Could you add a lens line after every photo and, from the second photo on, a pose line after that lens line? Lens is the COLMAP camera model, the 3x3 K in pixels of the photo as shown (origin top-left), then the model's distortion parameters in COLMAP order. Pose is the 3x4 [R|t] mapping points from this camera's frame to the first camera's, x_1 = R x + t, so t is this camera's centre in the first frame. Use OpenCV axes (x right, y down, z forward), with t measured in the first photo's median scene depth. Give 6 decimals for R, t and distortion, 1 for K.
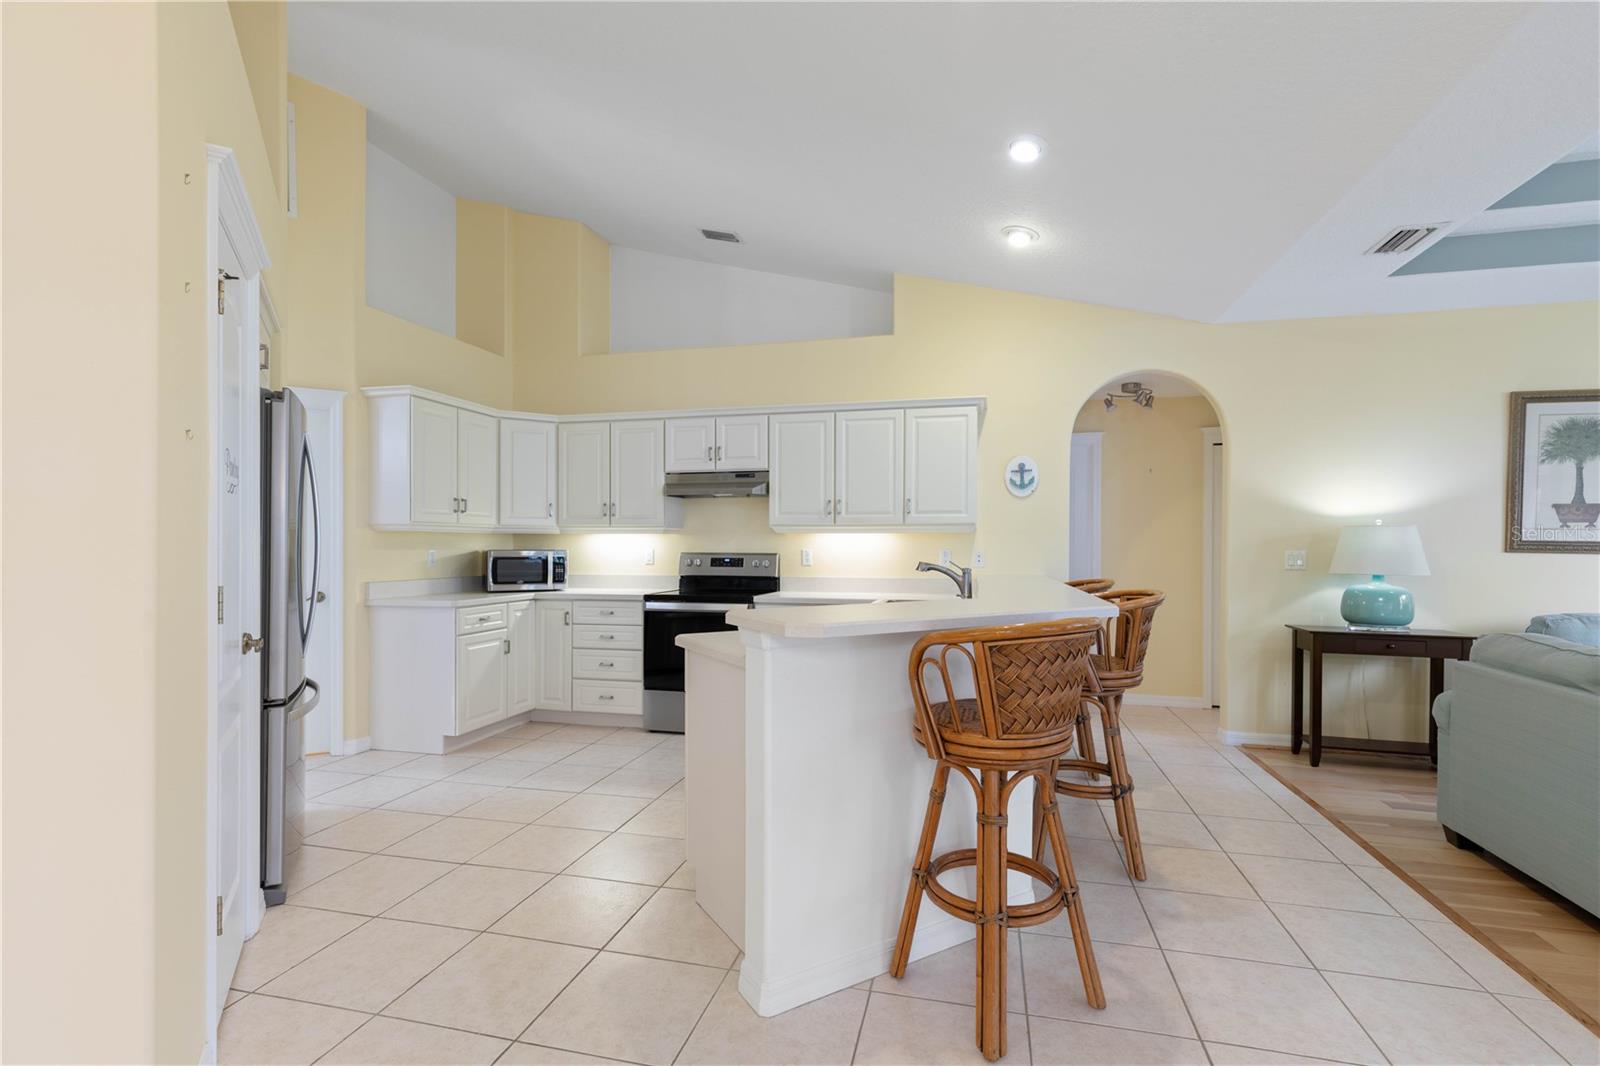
lens RADIAL K [[724.2, 0, 808.1], [0, 724.2, 547.2], [0, 0, 1]] dist [0.008682, -0.000132]
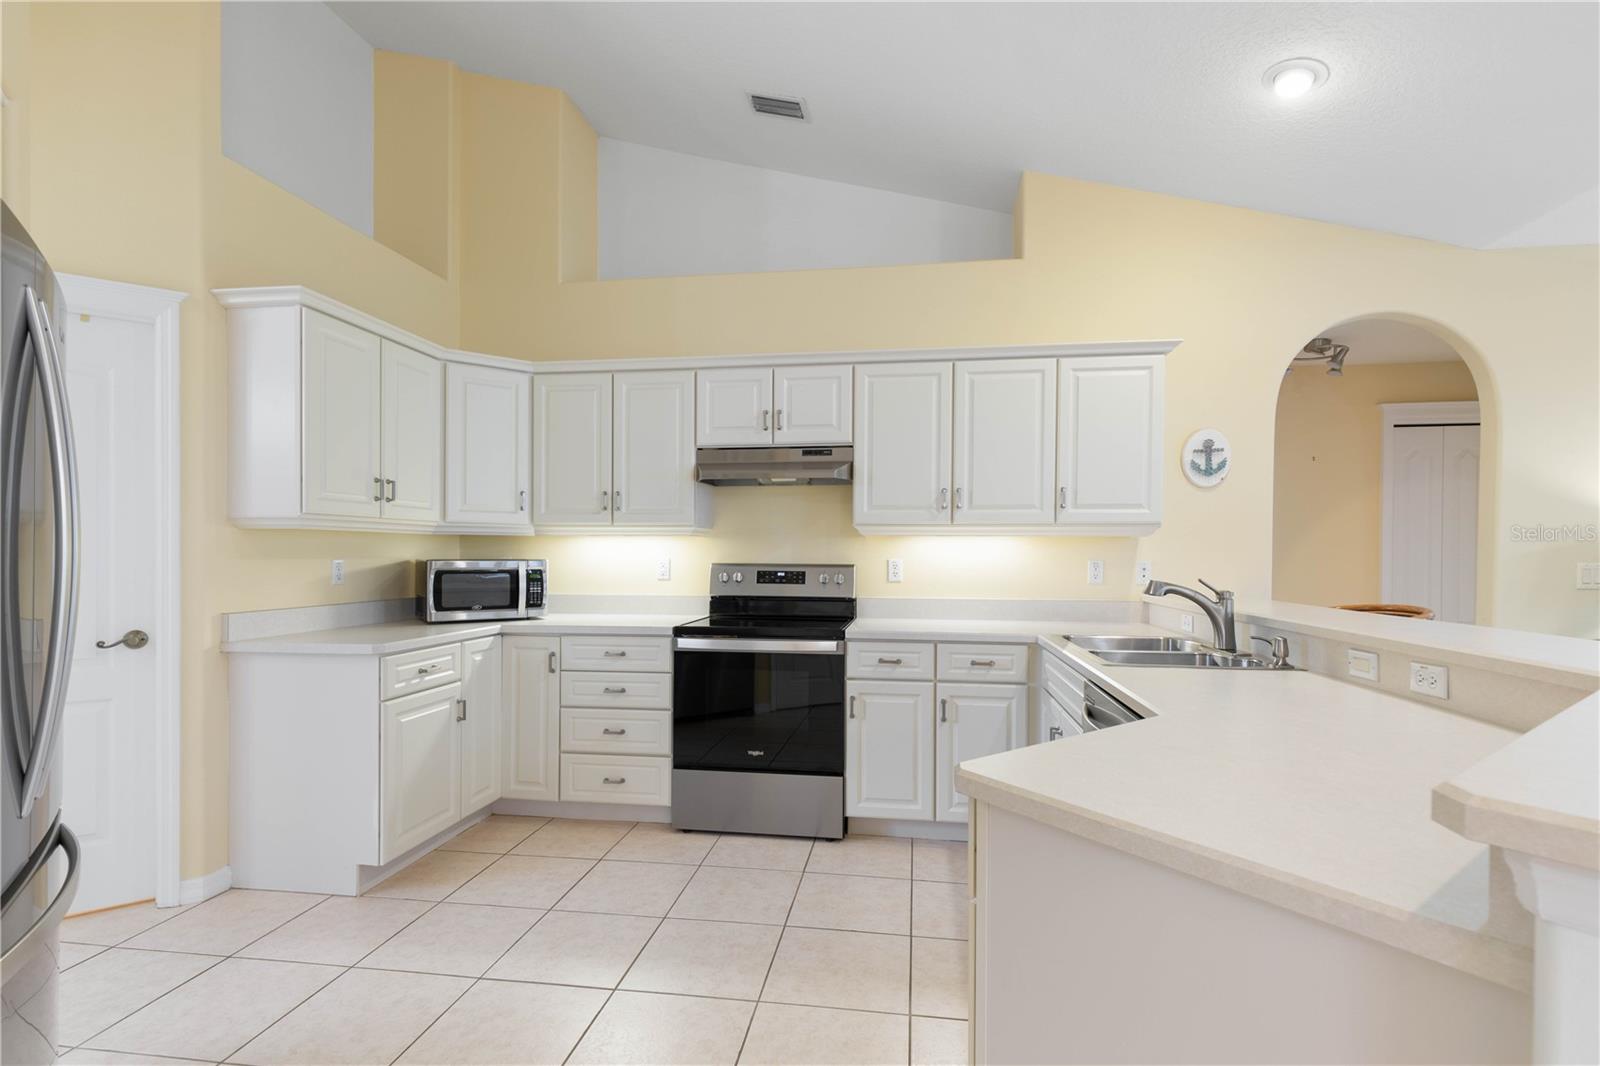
lens RADIAL K [[725.8, 0, 805.2], [0, 725.8, 553.9], [0, 0, 1]] dist [0.009399, 0.000260]
pose [[0.995317, 0.002125, 0.096639, -0.170866], [-0.002245, 0.999997, 0.001134, -0.002884], [-0.096637, -0.001346, 0.995319, 0.321846]]
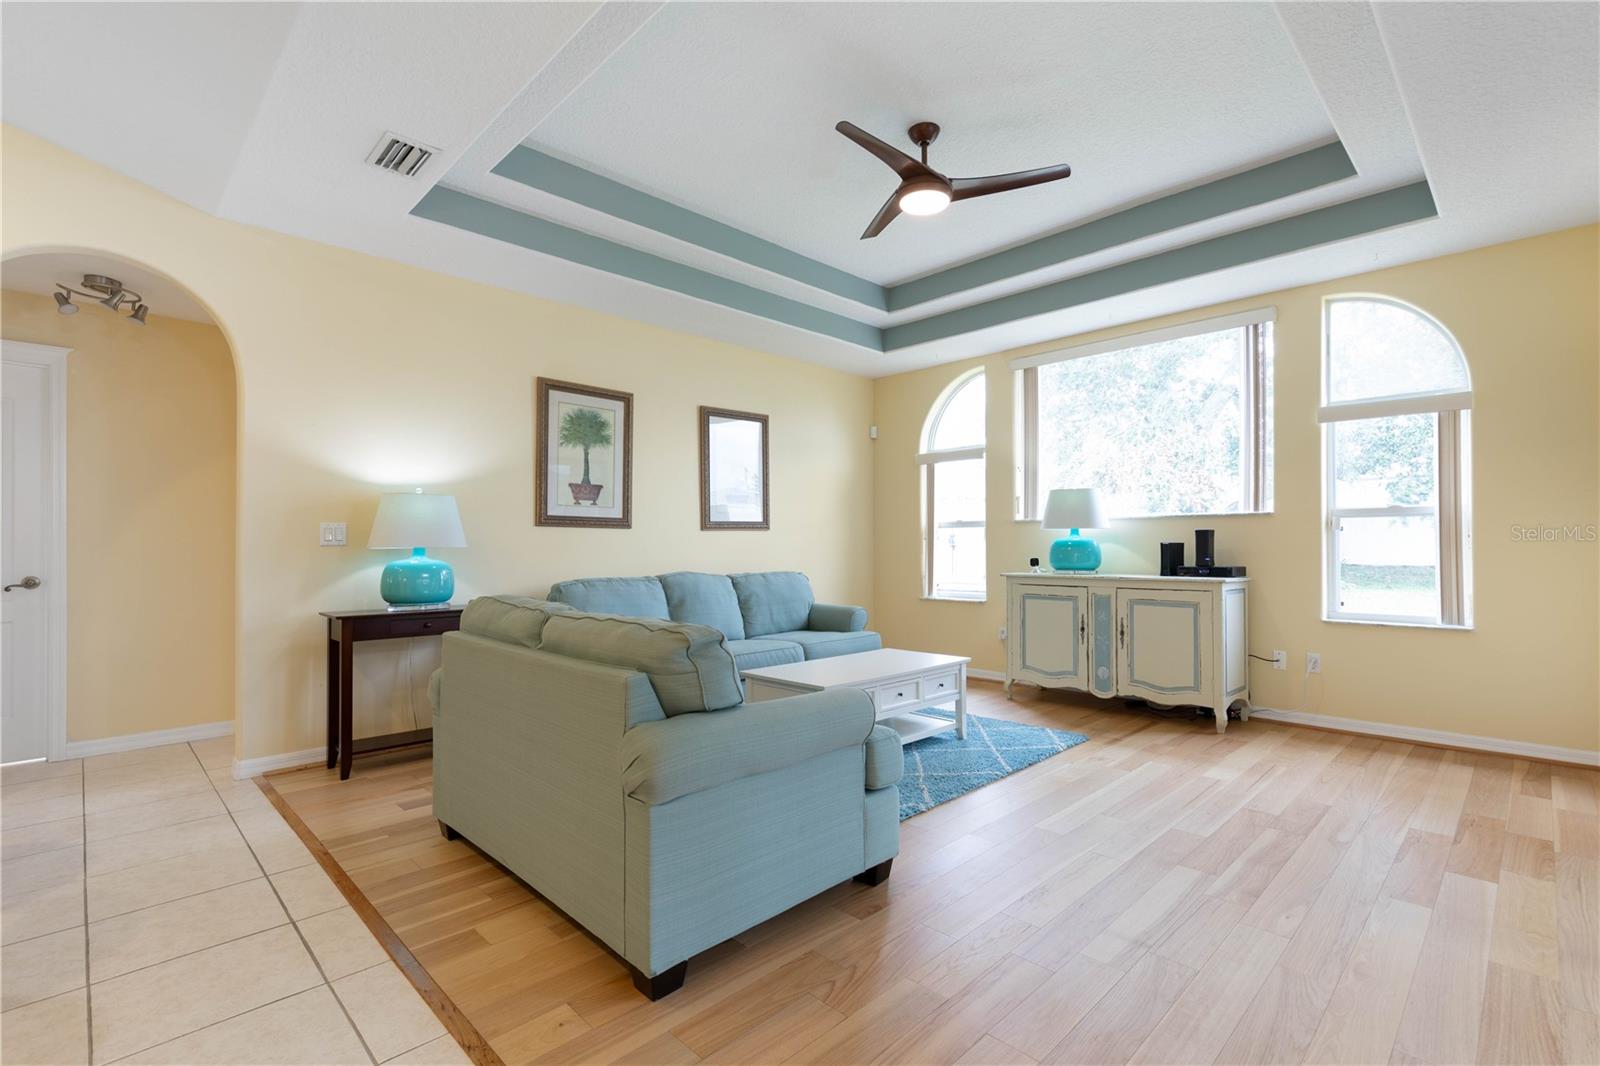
lens RADIAL K [[724.2, 0, 808.1], [0, 724.2, 547.2], [0, 0, 1]] dist [0.008682, -0.000132]
pose [[0.518190, -0.008969, 0.855218, 0.221828], [0.011096, 0.999931, 0.003764, 0.032973], [-0.855193, 0.007539, 0.518254, 0.096589]]
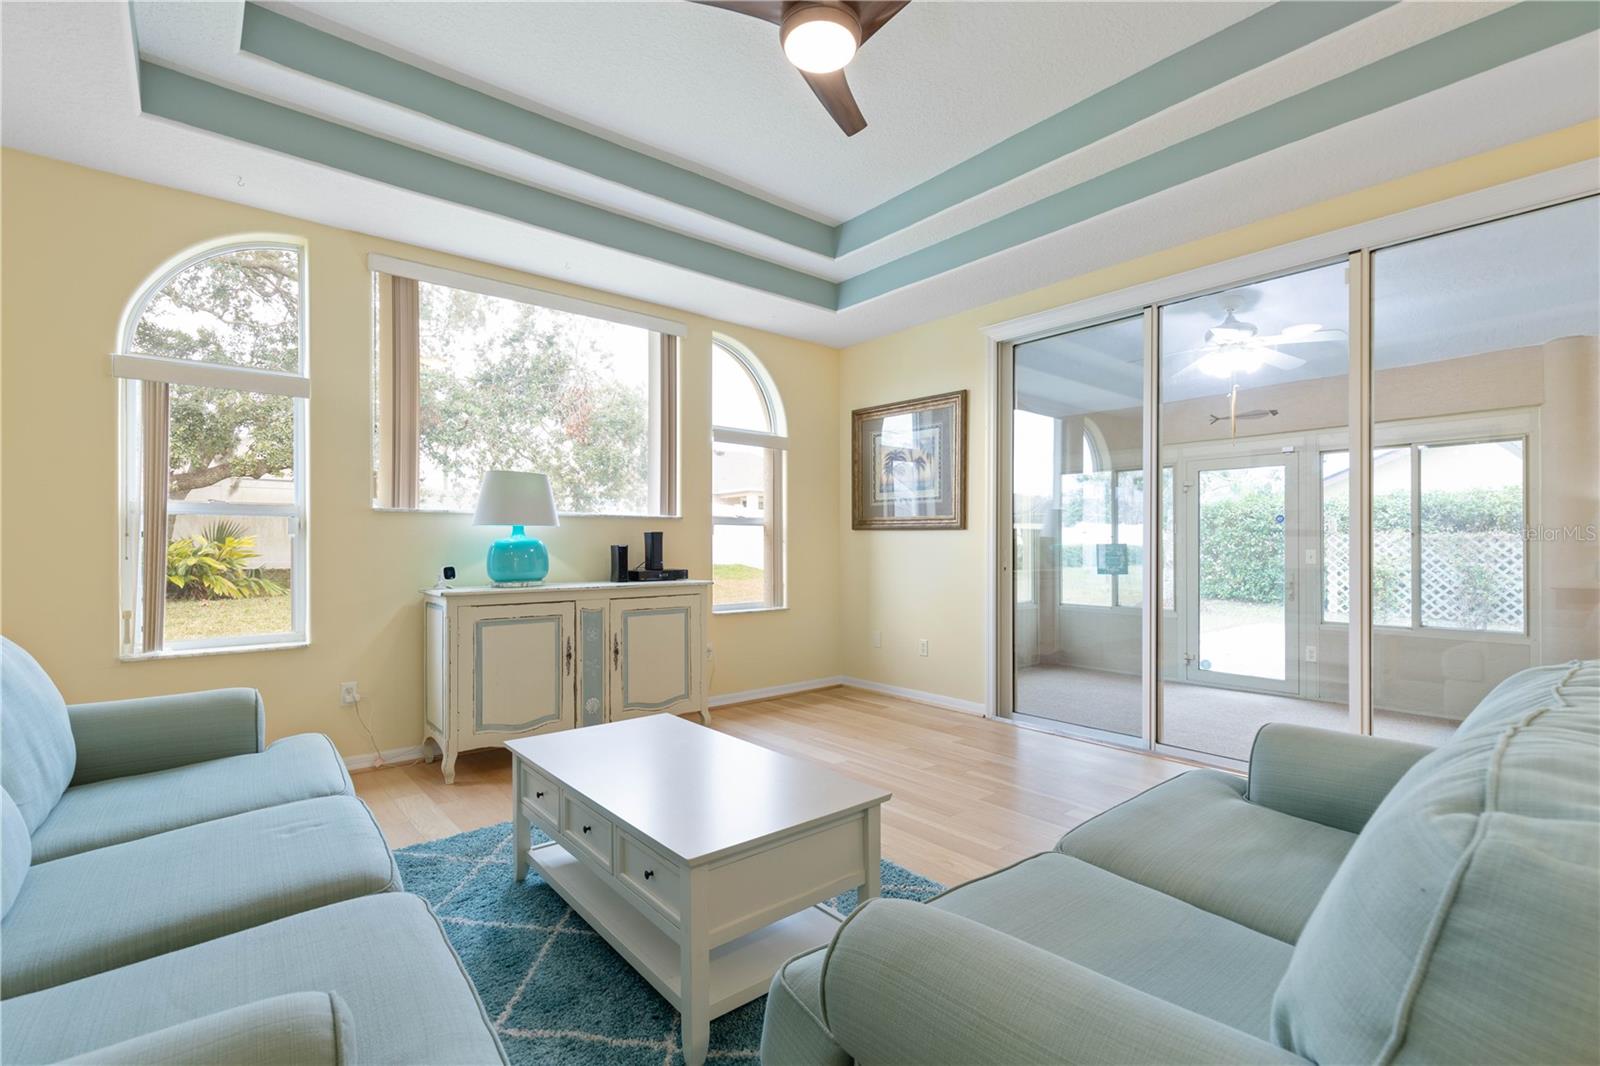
lens RADIAL K [[724.2, 0, 808.1], [0, 724.2, 547.2], [0, 0, 1]] dist [0.008682, -0.000132]
pose [[-0.807427, -0.005270, 0.589945, 0.606160], [-0.000016, 0.999960, 0.008911, 0.030587], [-0.589968, 0.007185, -0.807395, 0.761378]]
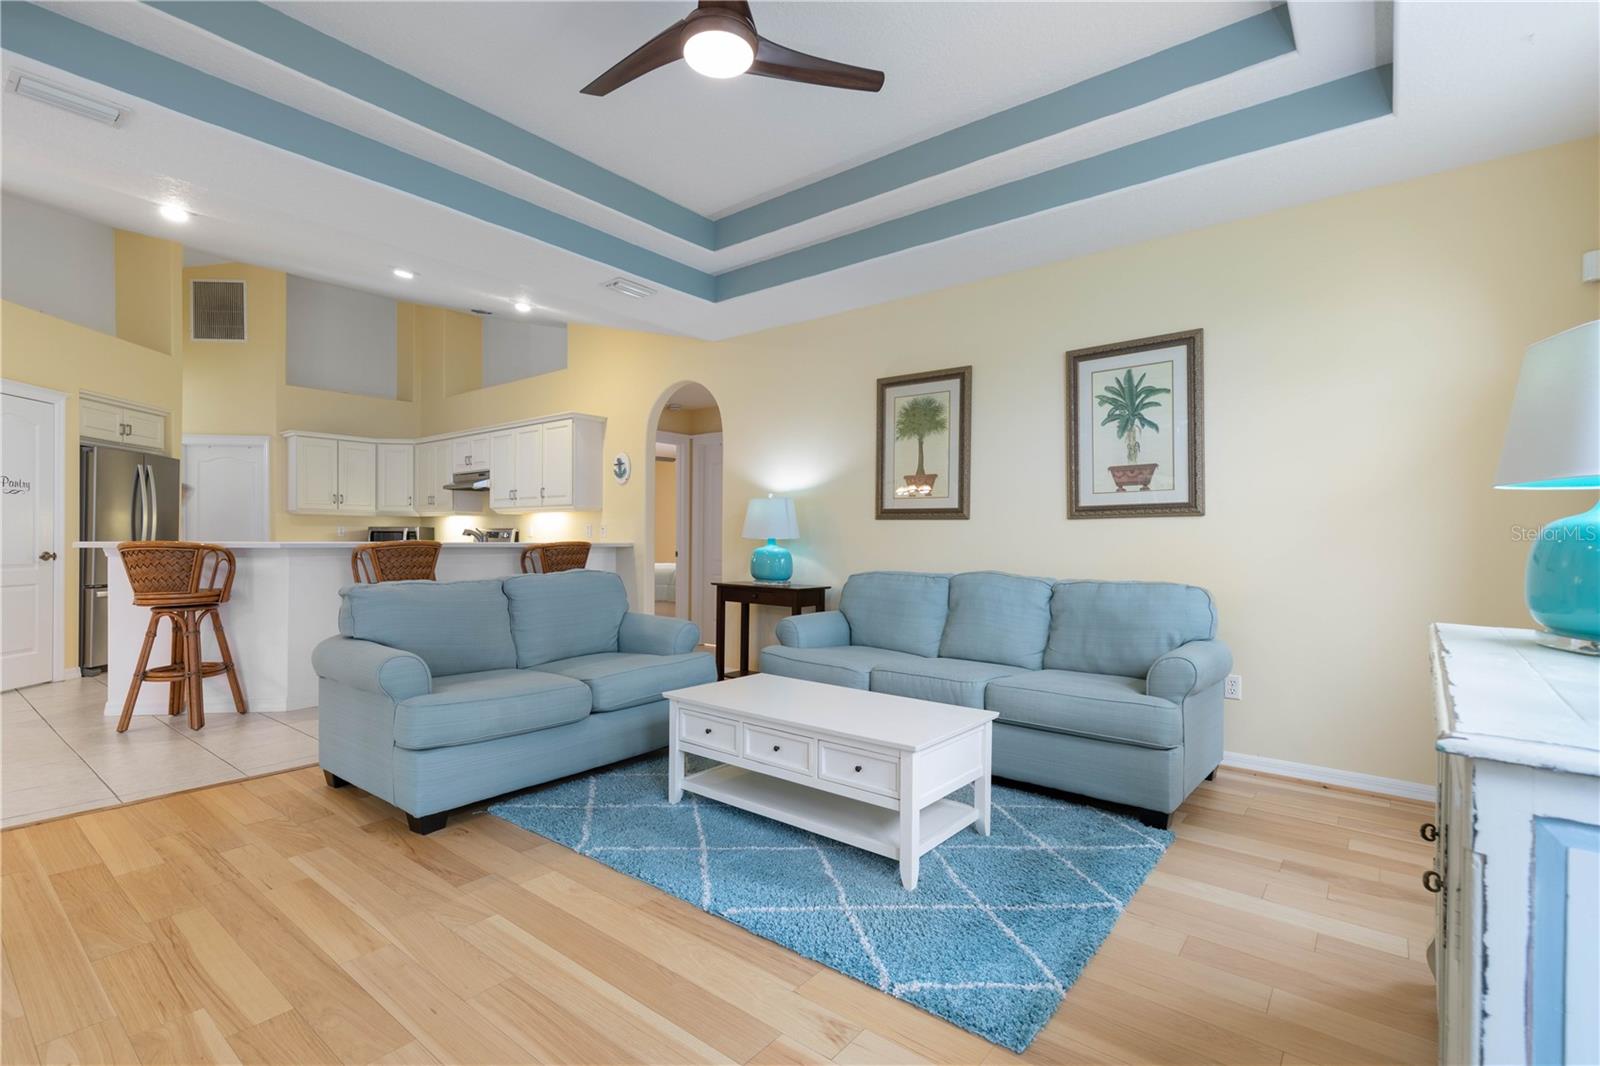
lens RADIAL K [[732.3, 0, 802.4], [0, 732.3, 543.2], [0, 0, 1]] dist [0.001685, 0.000385]
pose [[0.909814, 0.003522, -0.415002, 1.151244], [-0.004562, 0.999988, -0.001514, 0.039839], [0.414991, 0.003271, 0.909819, -0.075347]]
